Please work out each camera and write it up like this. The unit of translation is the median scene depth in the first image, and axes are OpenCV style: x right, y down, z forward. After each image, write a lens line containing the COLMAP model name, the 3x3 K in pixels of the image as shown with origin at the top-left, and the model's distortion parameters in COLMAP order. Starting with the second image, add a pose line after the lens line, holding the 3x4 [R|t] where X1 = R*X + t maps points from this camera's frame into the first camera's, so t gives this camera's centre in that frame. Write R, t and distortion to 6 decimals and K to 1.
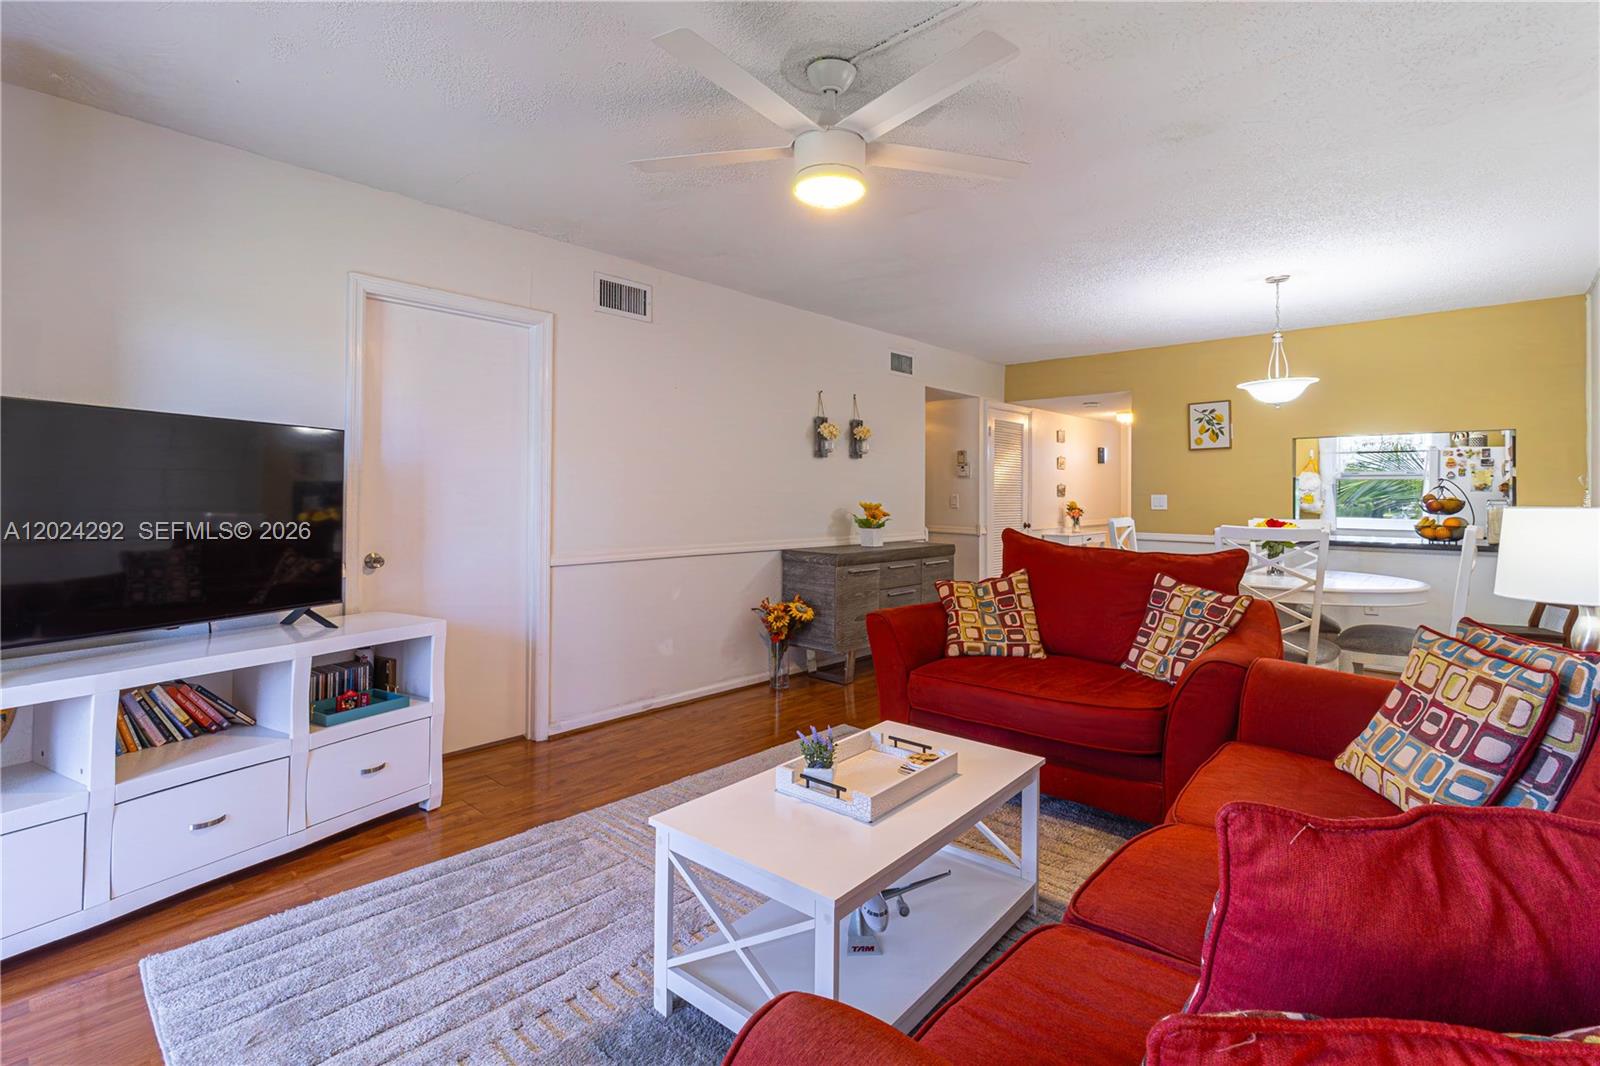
lens RADIAL K [[751.4, 0, 807.5], [0, 751.4, 486.8], [0, 0, 1]] dist [0.004254, 0.000583]
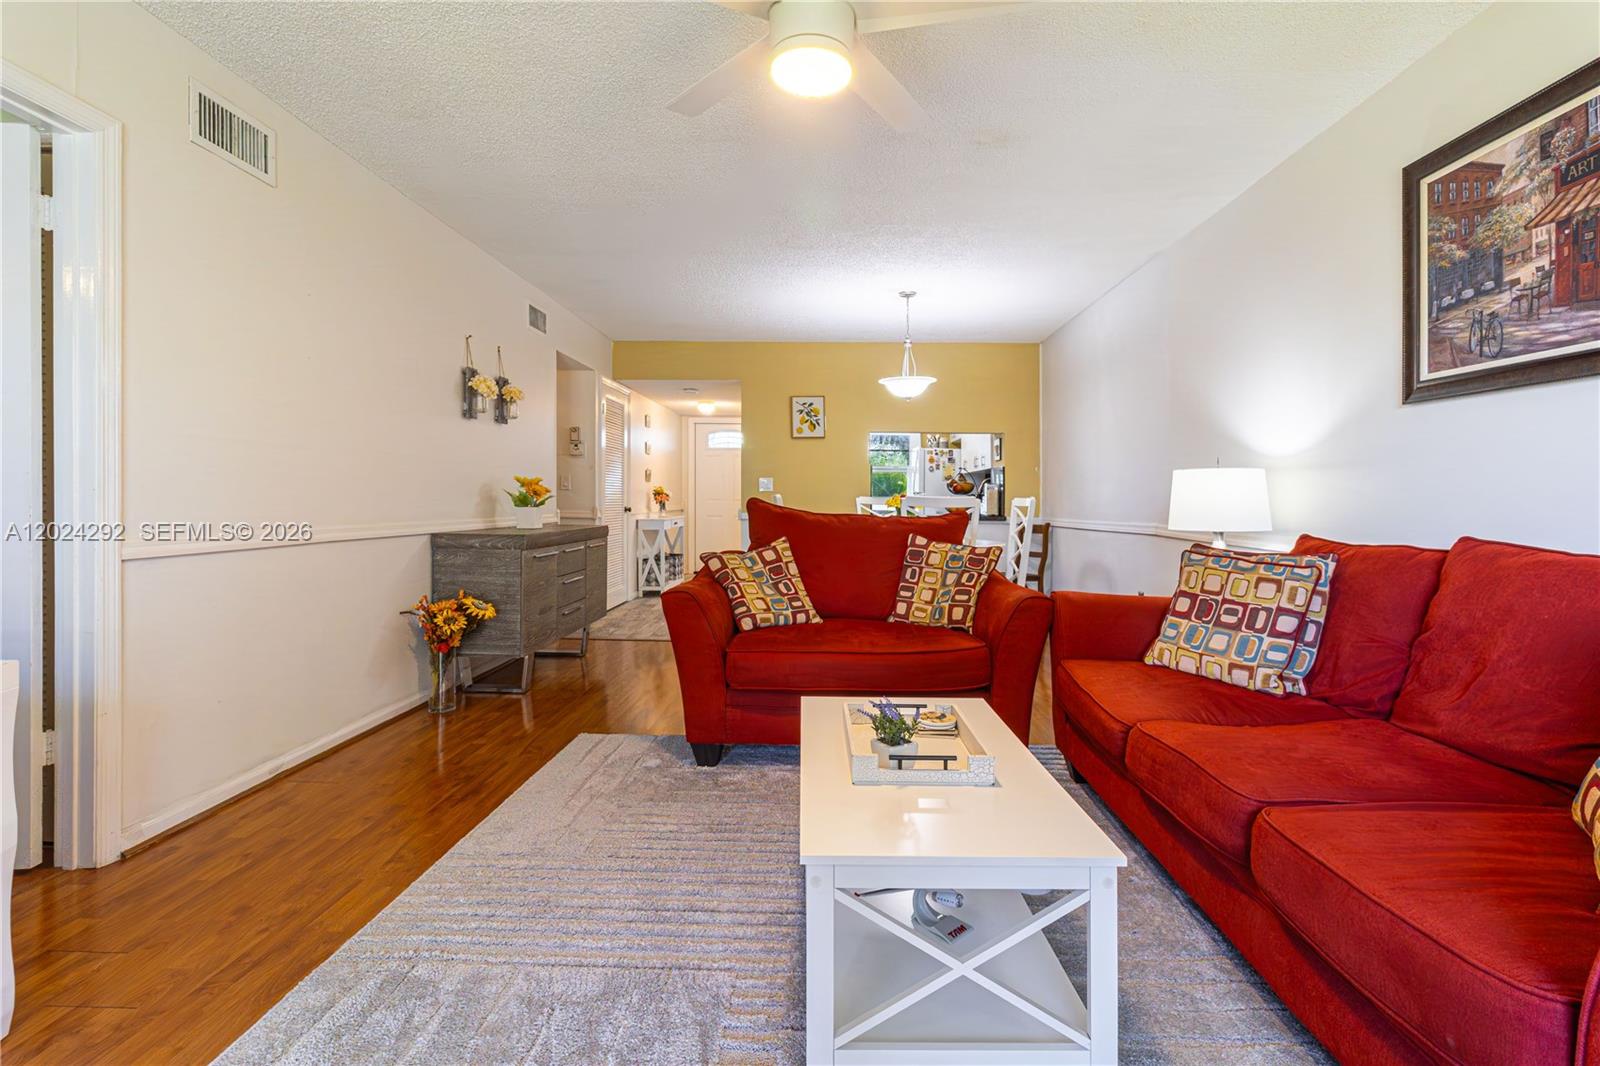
lens RADIAL K [[751.4, 0, 807.0], [0, 751.4, 496.2], [0, 0, 1]] dist [0.004254, 0.000583]
pose [[0.759666, 0.005234, 0.650292, -0.340117], [-0.013837, 0.999871, 0.008116, 0.047873], [-0.650166, -0.015163, 0.759641, 0.233400]]
